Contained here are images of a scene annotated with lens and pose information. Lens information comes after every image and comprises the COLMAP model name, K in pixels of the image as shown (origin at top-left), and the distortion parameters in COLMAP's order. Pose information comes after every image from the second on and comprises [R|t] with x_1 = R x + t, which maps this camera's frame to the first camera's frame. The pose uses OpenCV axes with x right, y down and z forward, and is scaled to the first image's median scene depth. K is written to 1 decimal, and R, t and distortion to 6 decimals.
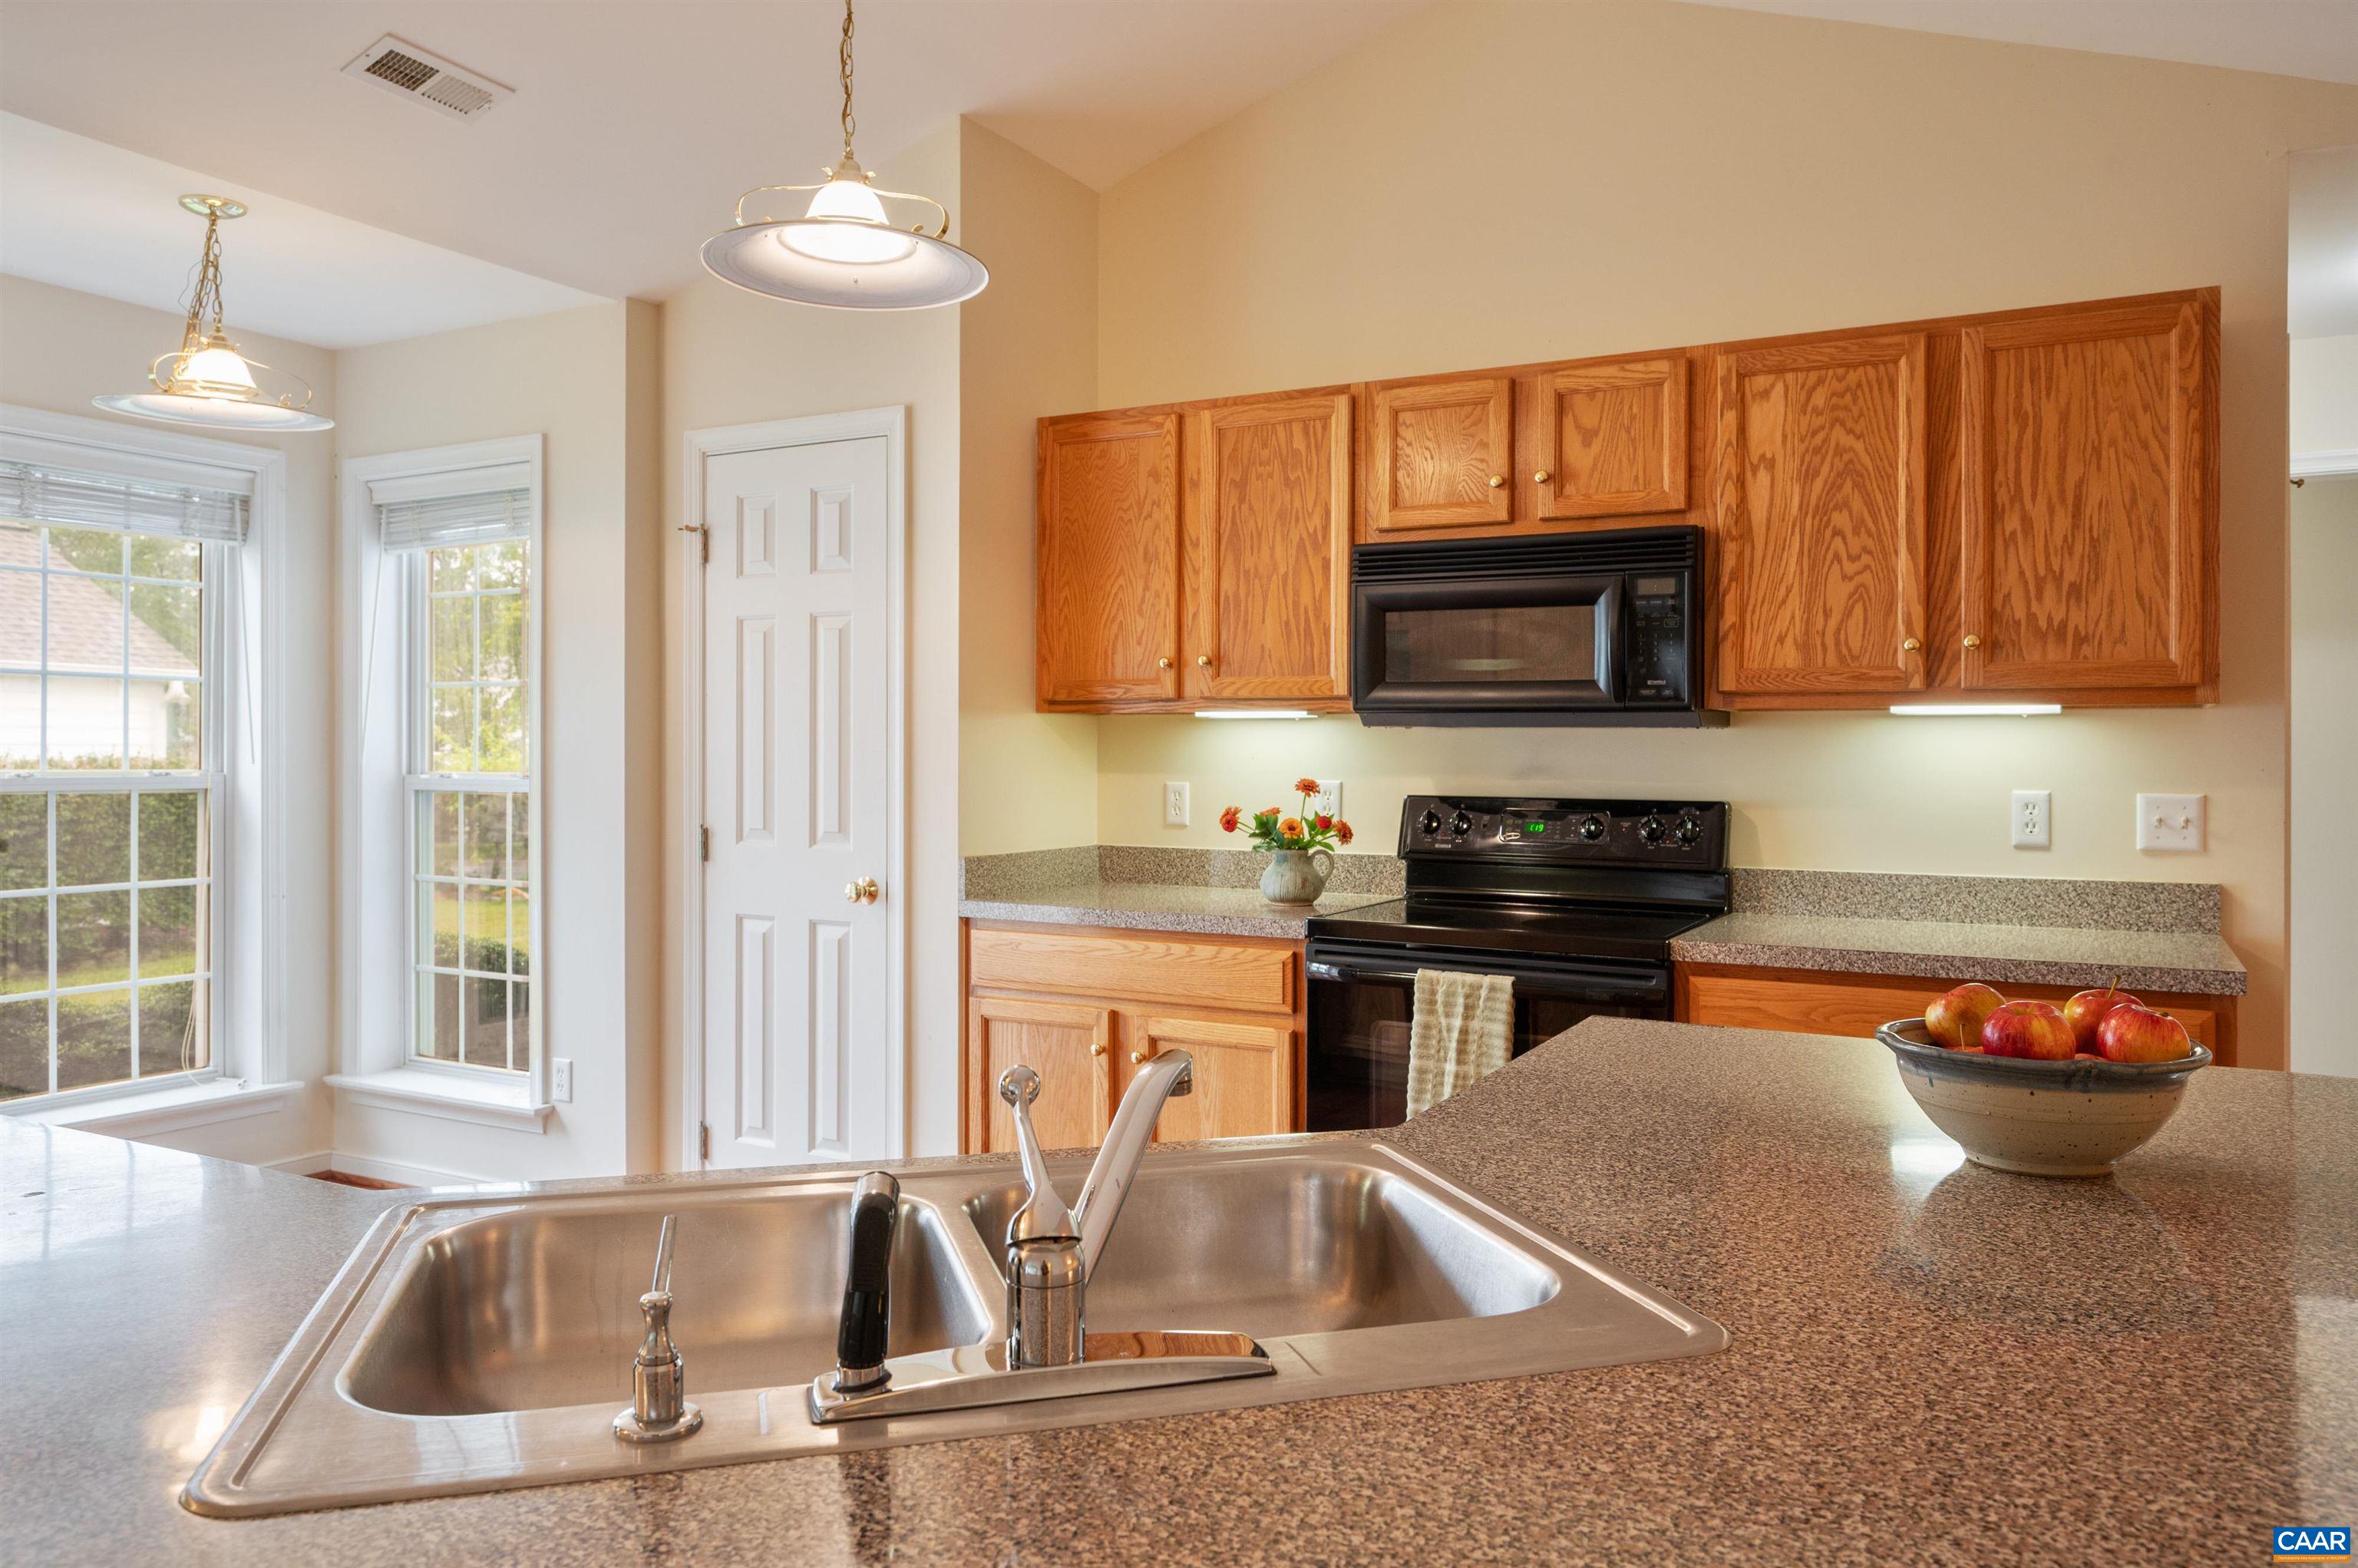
lens RADIAL K [[1623.2, 0, 1188.2], [0, 1623.2, 744.5], [0, 0, 1]] dist [-0.007543, -0.002351]
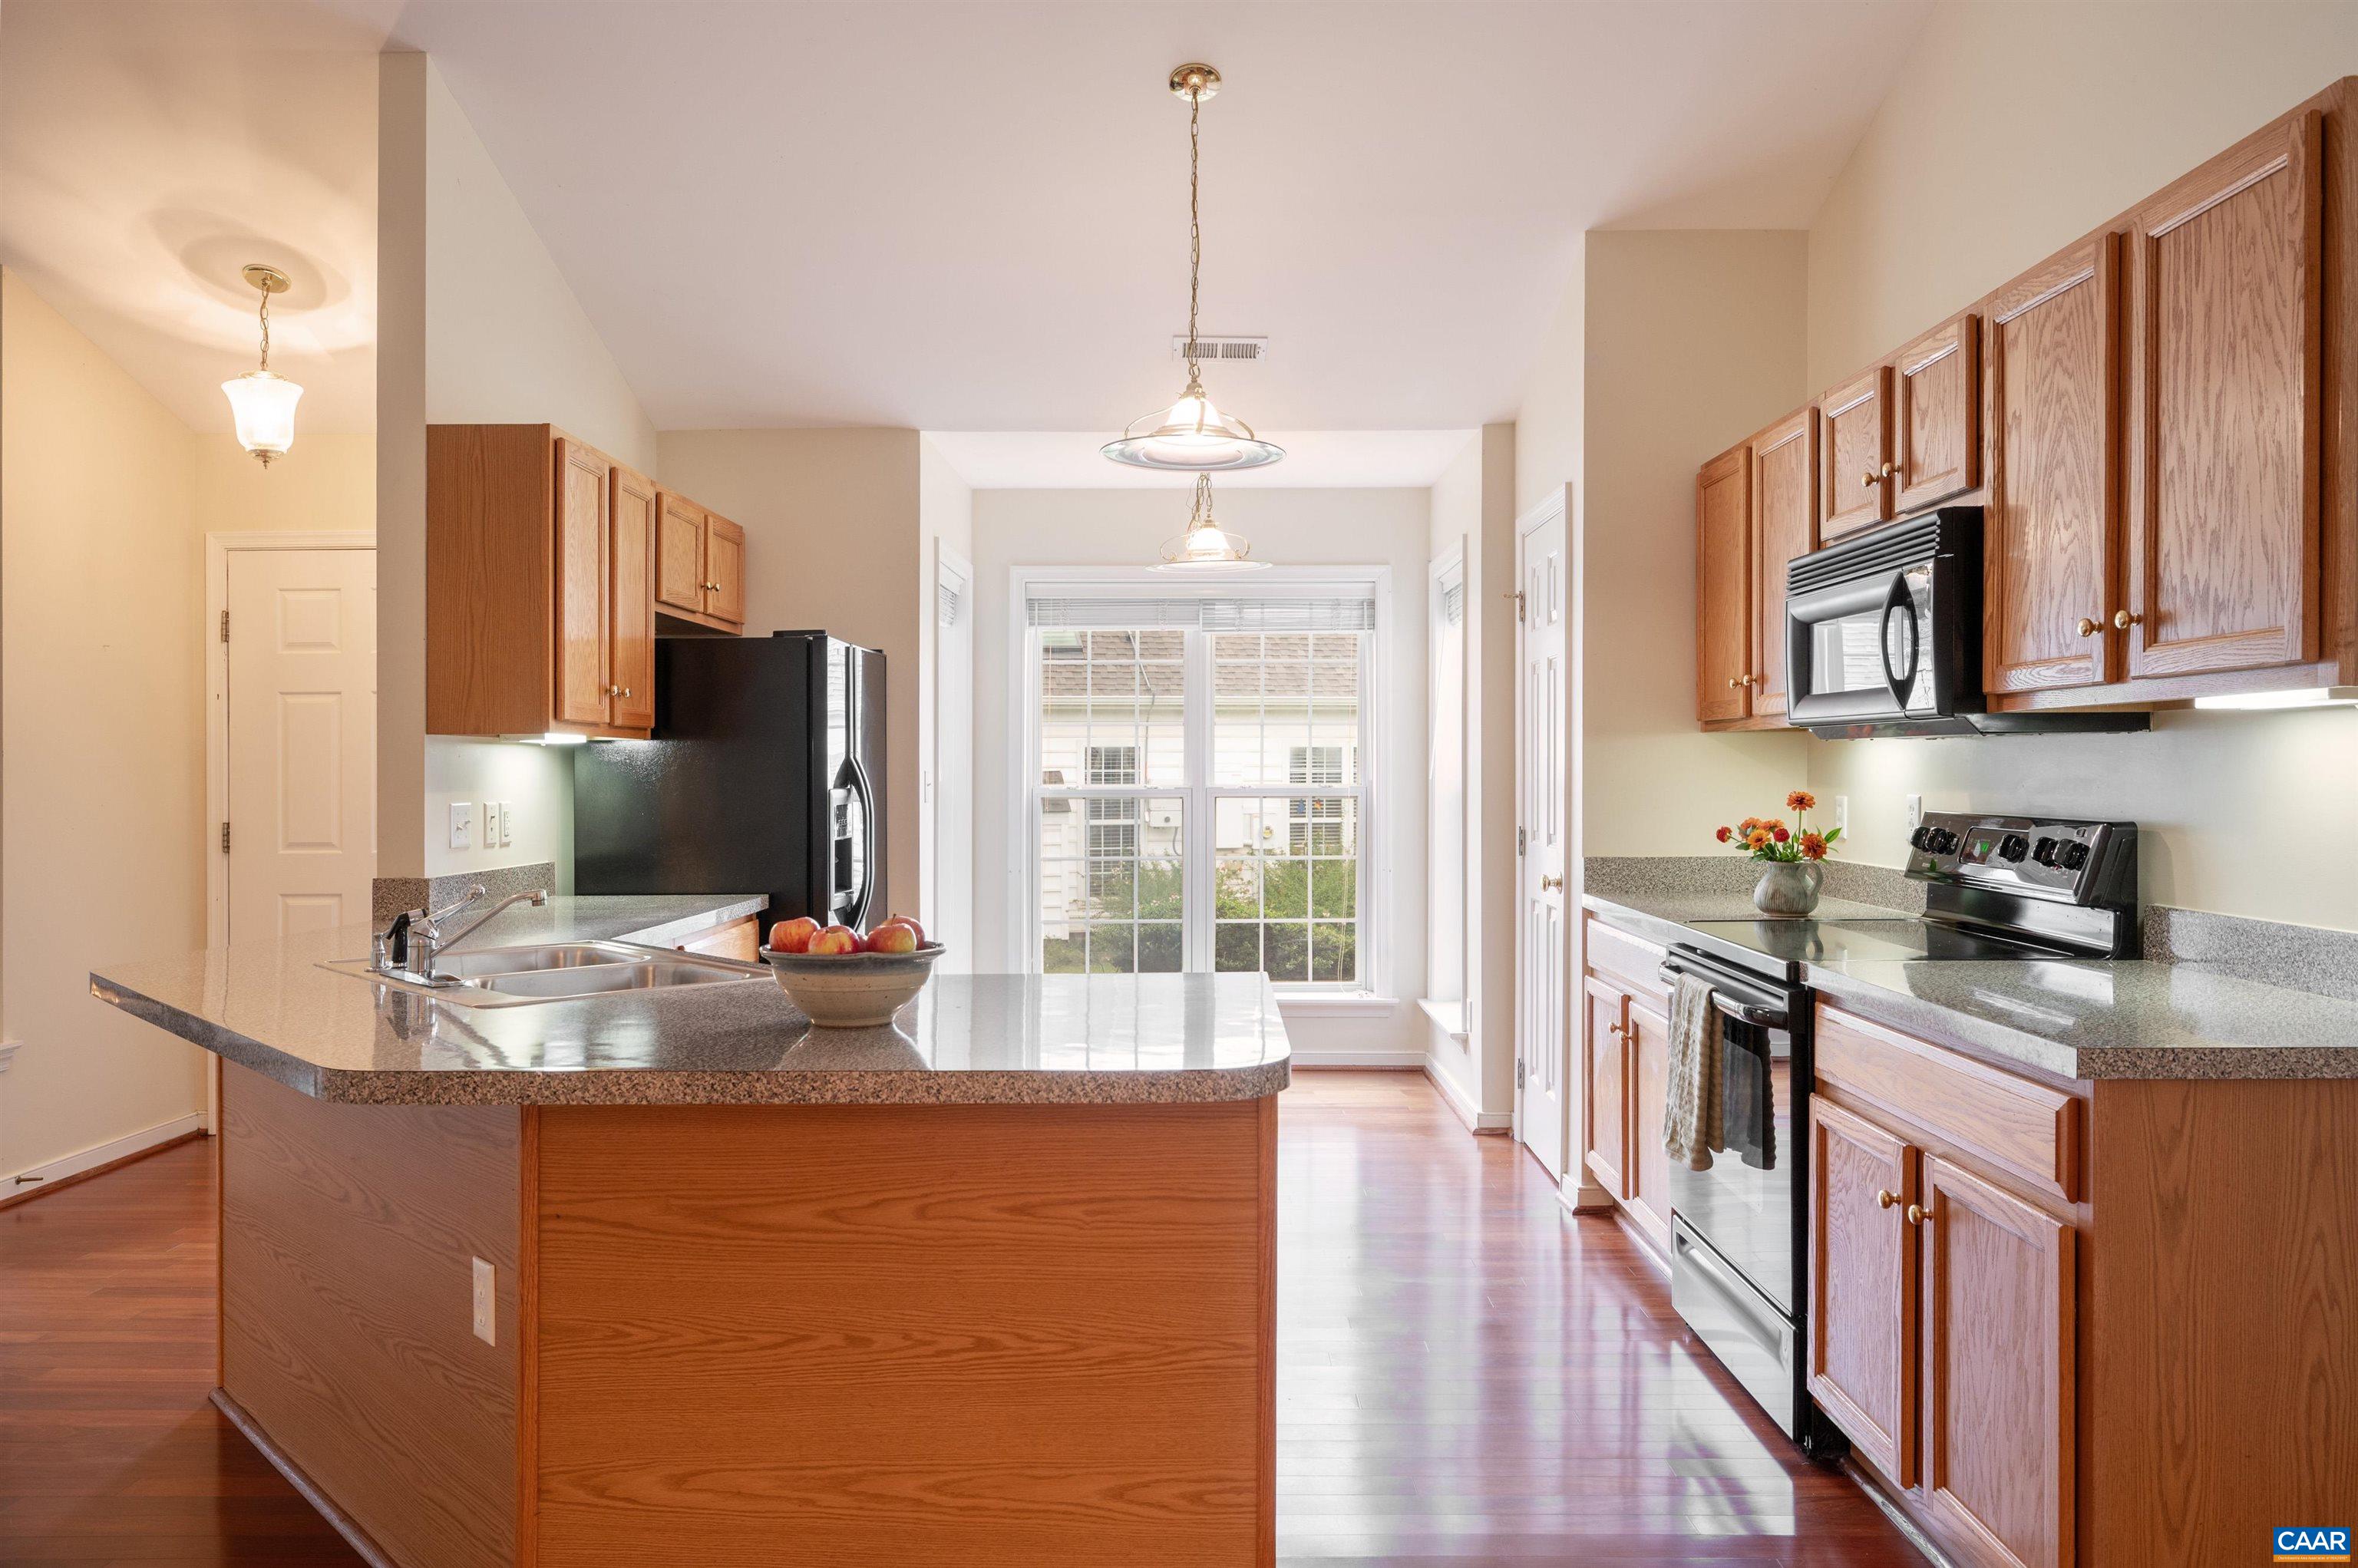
lens RADIAL K [[1616.5, 0, 1179.0], [0, 1616.5, 784.0], [0, 0, 1]] dist [-0.004964, 0.000008]
pose [[0.467309, 0.001864, -0.884092, 0.794608], [0.006196, 0.999966, 0.005384, 0.007876], [0.884072, -0.007994, 0.467282, 0.189057]]
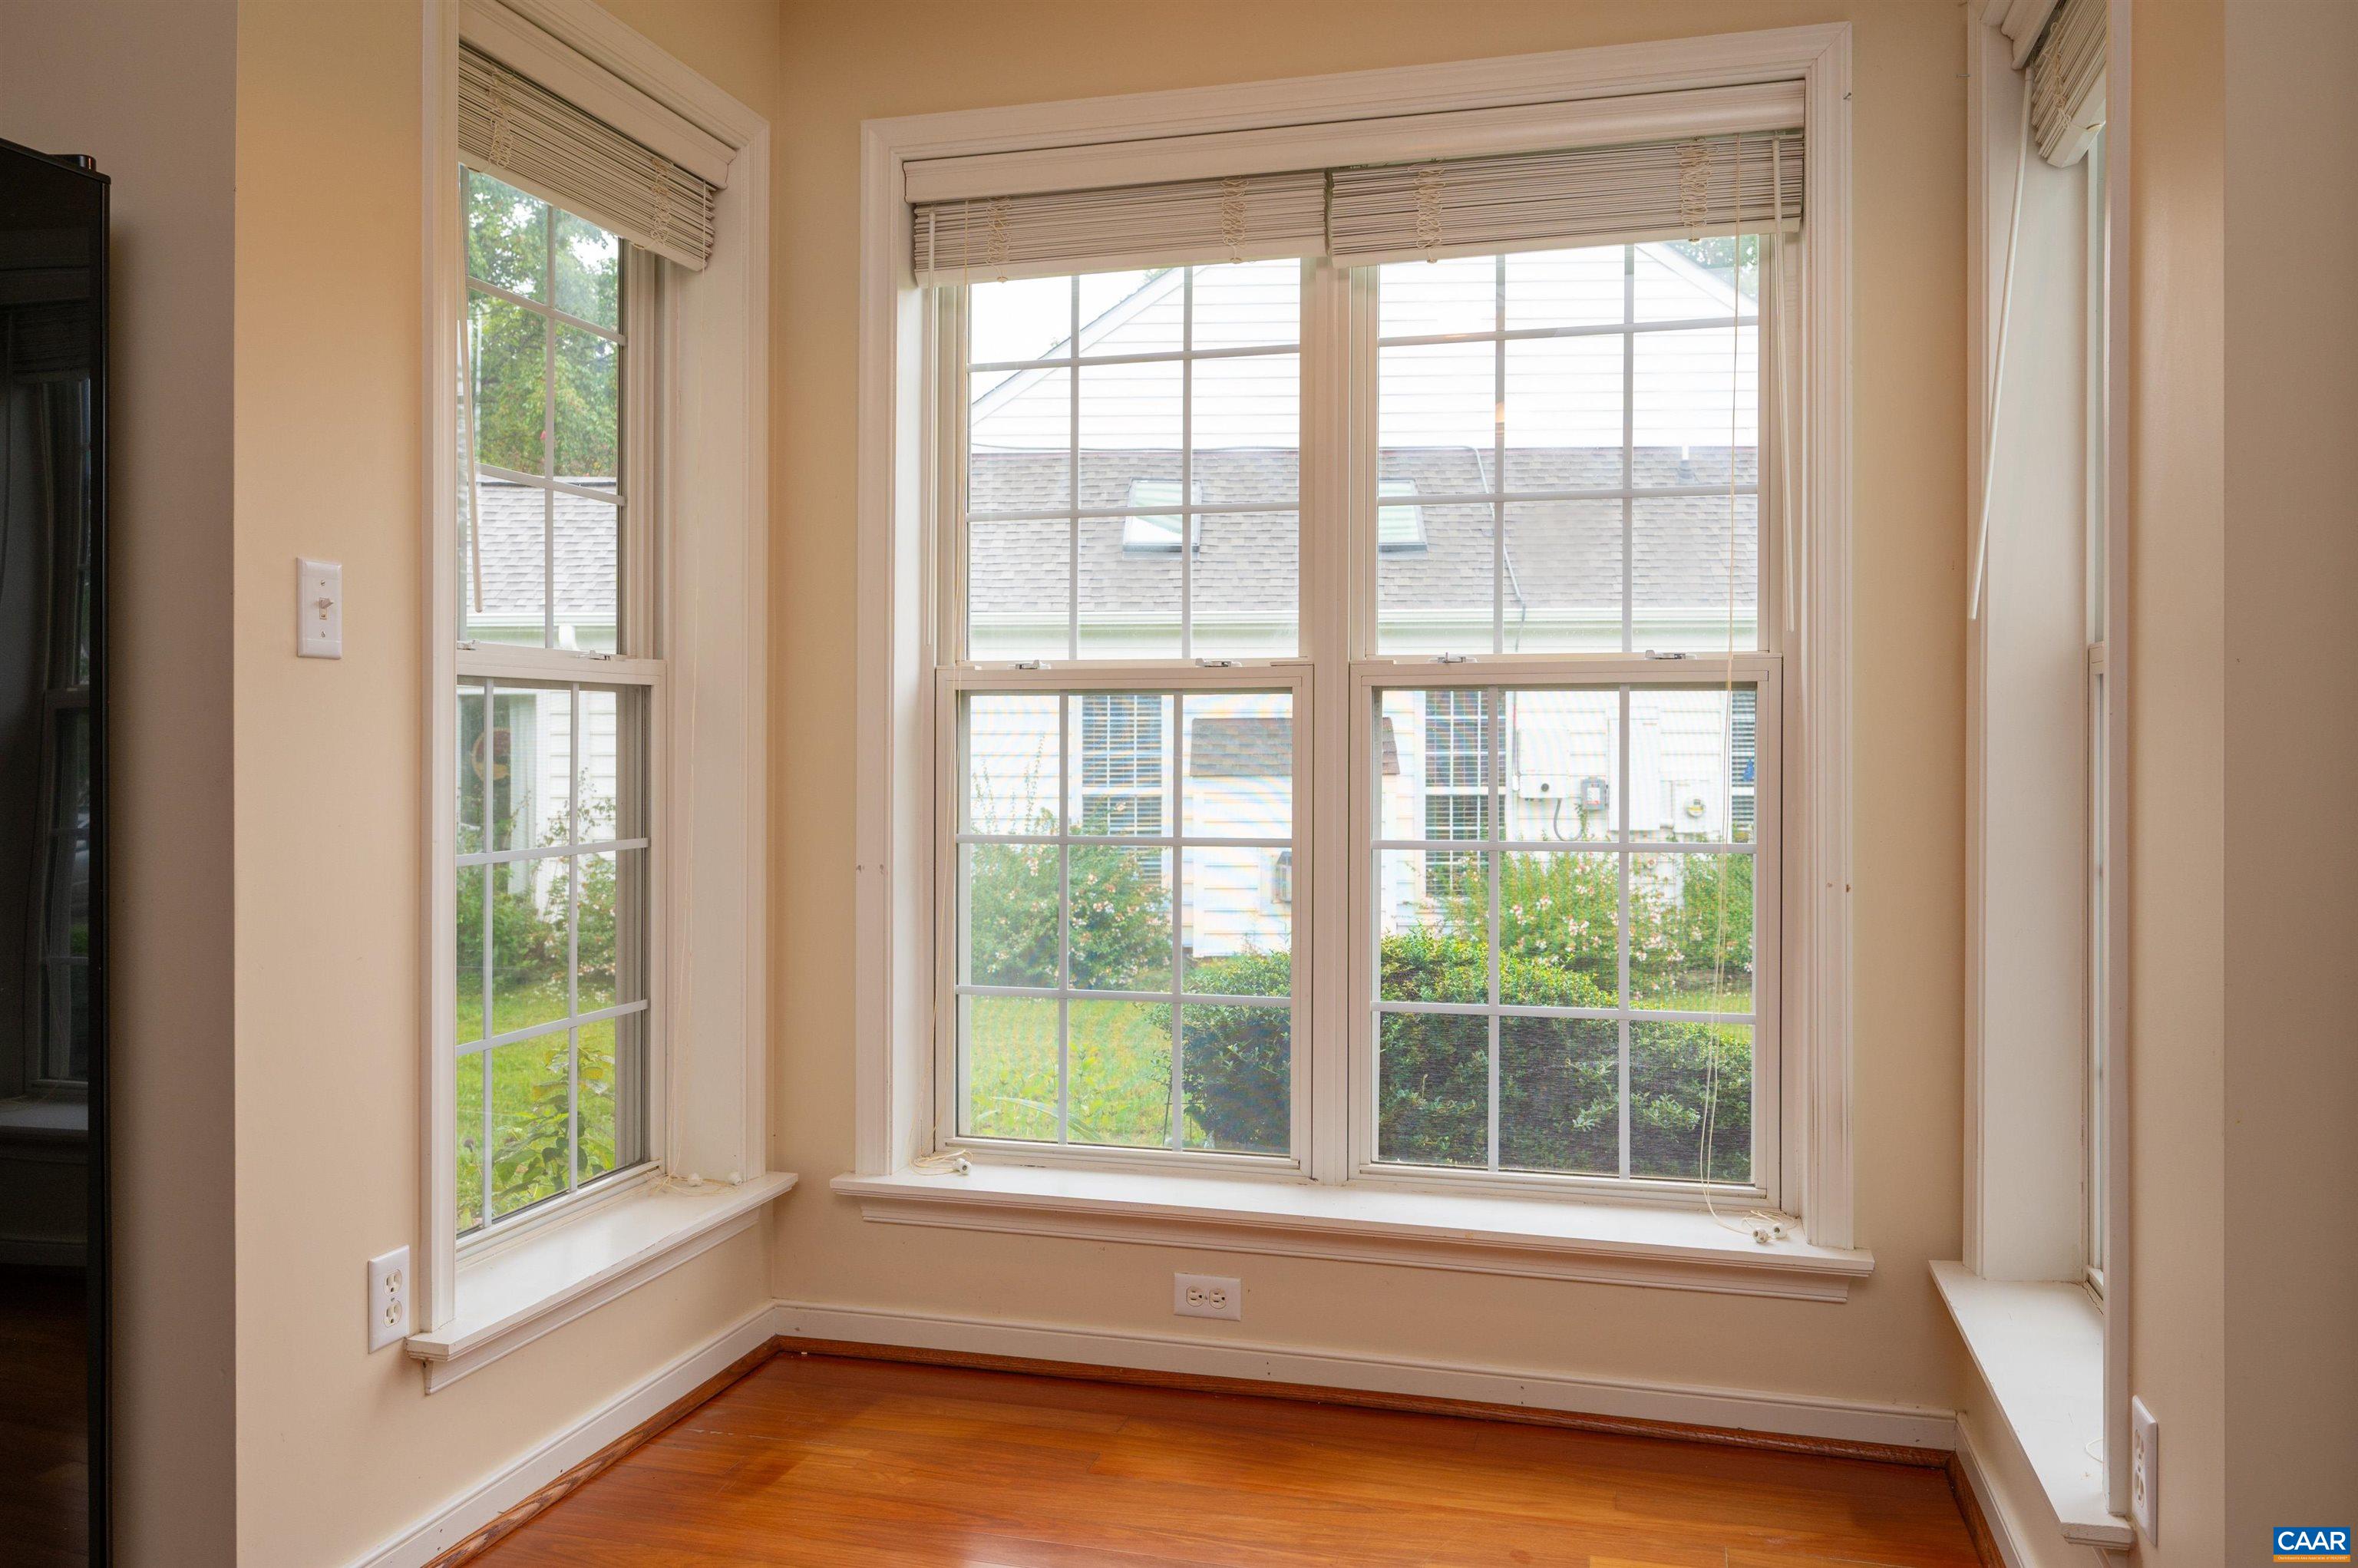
lens RADIAL K [[1742.7, 0, 1187.2], [0, 1742.7, 752.4], [0, 0, 1]] dist [0.055171, 0.001186]
pose [[0.225889, 0.000334, -0.974153, -0.072217], [0.000359, 1.000000, 0.000426, 0.061089], [0.974153, -0.000446, 0.225889, 0.828863]]
